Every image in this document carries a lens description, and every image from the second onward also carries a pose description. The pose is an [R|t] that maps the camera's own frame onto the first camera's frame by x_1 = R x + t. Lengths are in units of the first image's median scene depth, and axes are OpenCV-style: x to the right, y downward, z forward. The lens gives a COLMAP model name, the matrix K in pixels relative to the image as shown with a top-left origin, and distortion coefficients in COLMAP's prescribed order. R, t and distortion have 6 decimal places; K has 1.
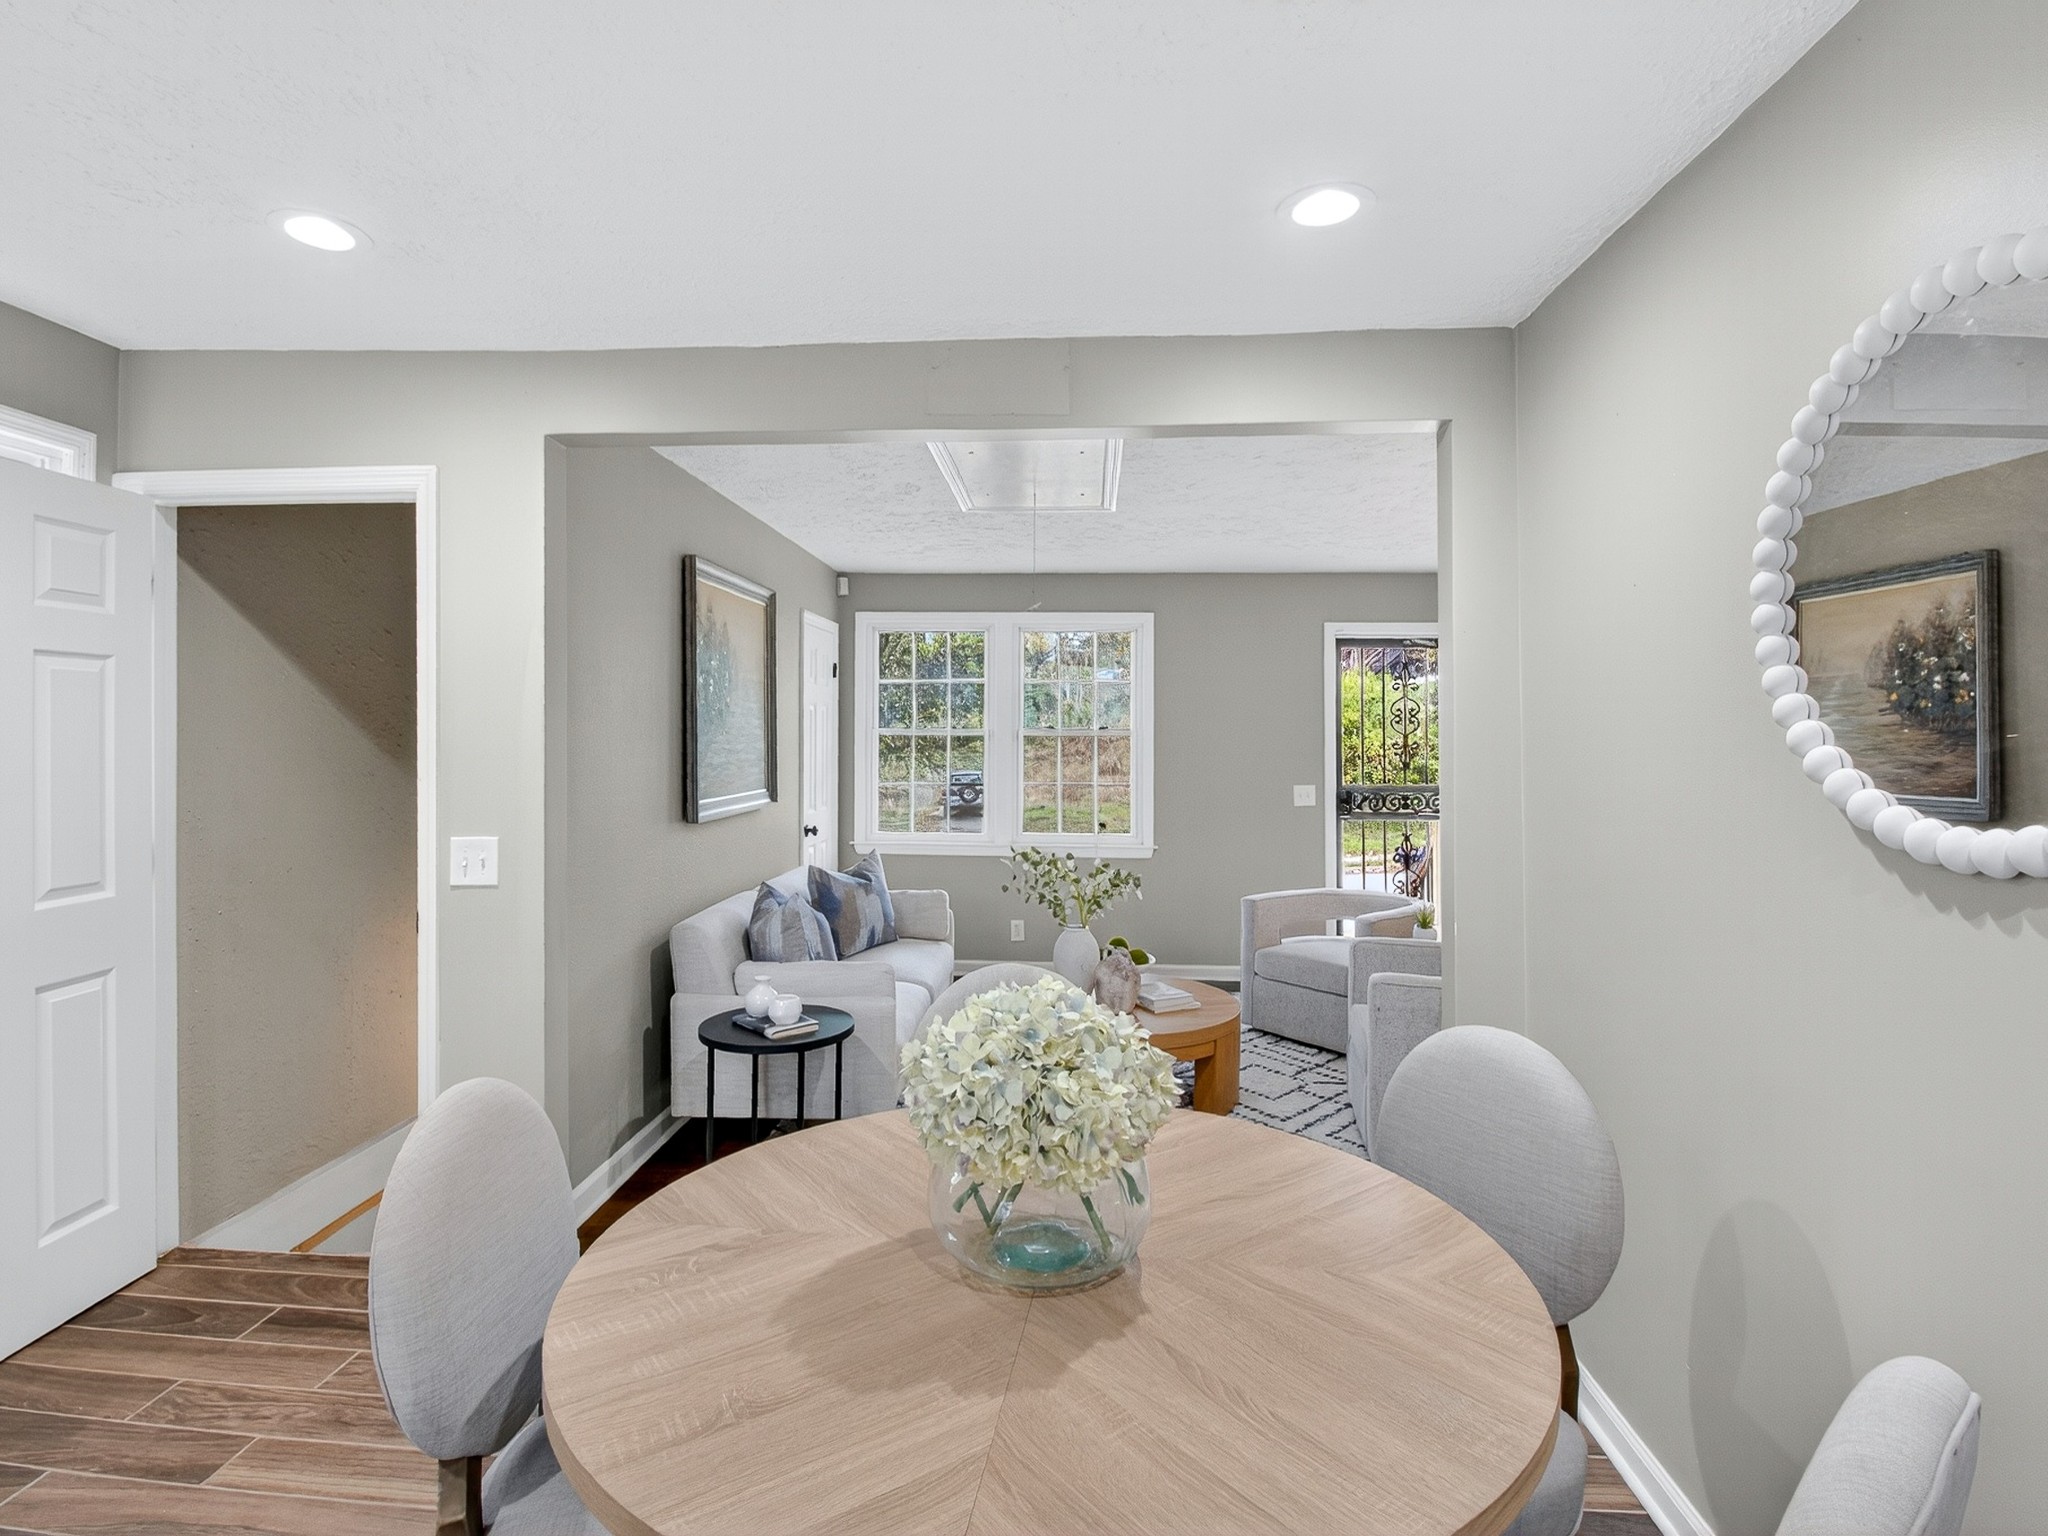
lens RADIAL K [[1038.4, 0, 999.2], [0, 1038.4, 706.7], [0, 0, 1]] dist [0.011217, -0.019477]
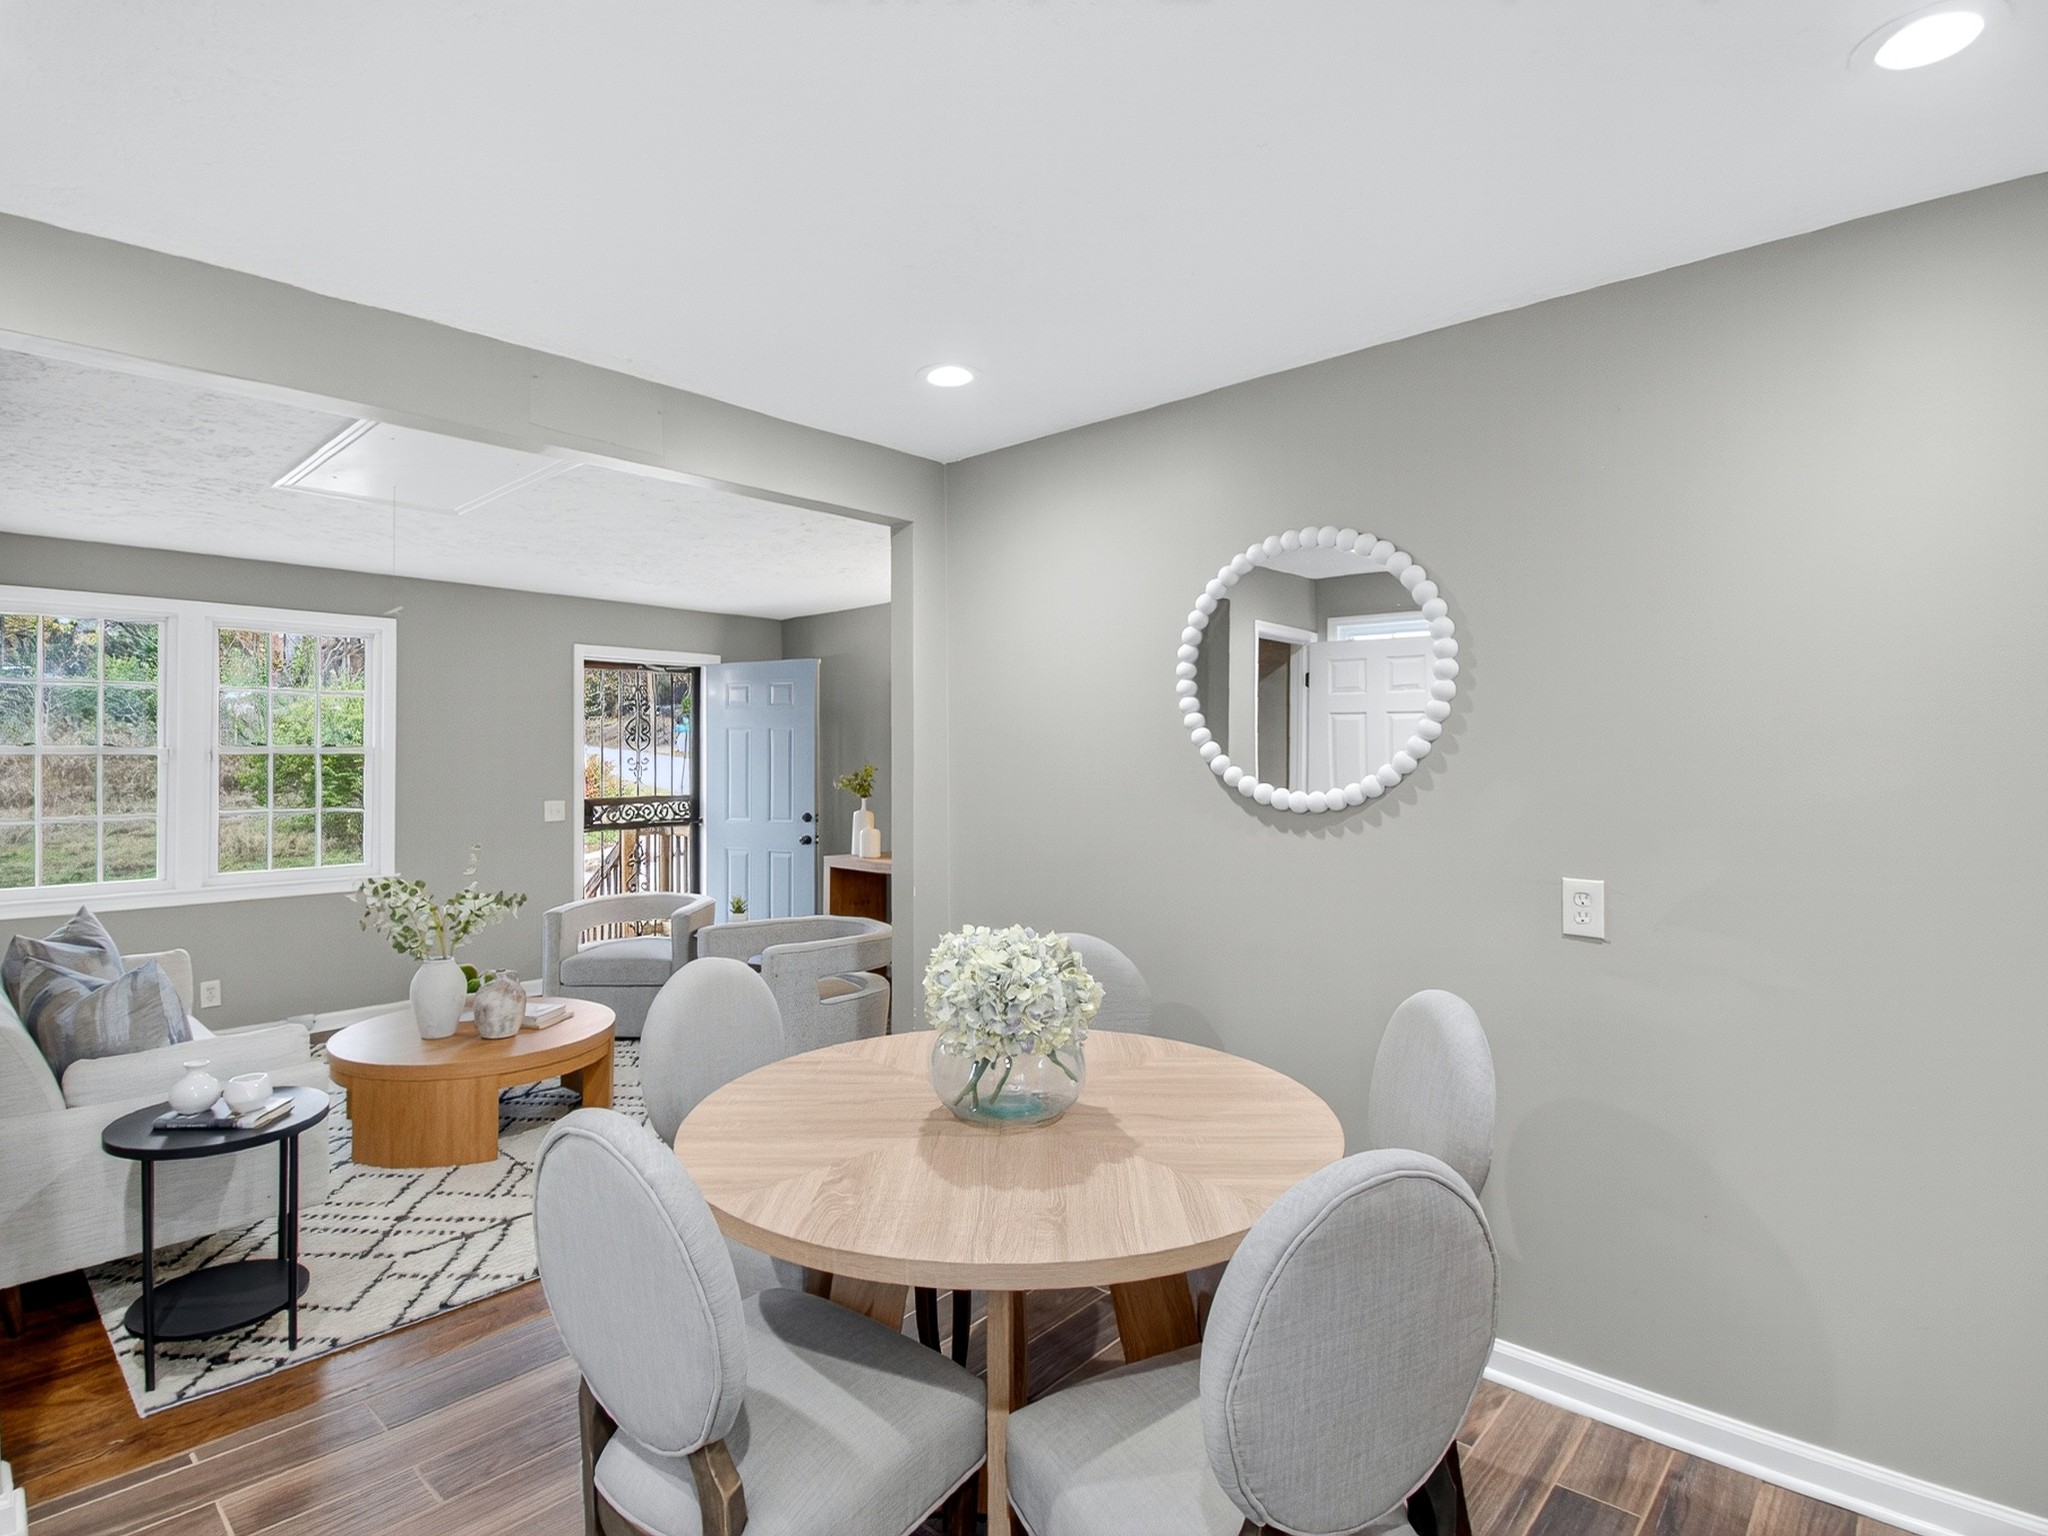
lens RADIAL K [[1038.4, 0, 967.6], [0, 1038.4, 749.4], [0, 0, 1]] dist [0.011217, -0.019477]
pose [[0.635997, -0.002007, 0.771689, -0.338310], [-0.017317, 0.999708, 0.016872, 0.000076], [-0.771498, -0.024094, 0.635776, 0.041552]]
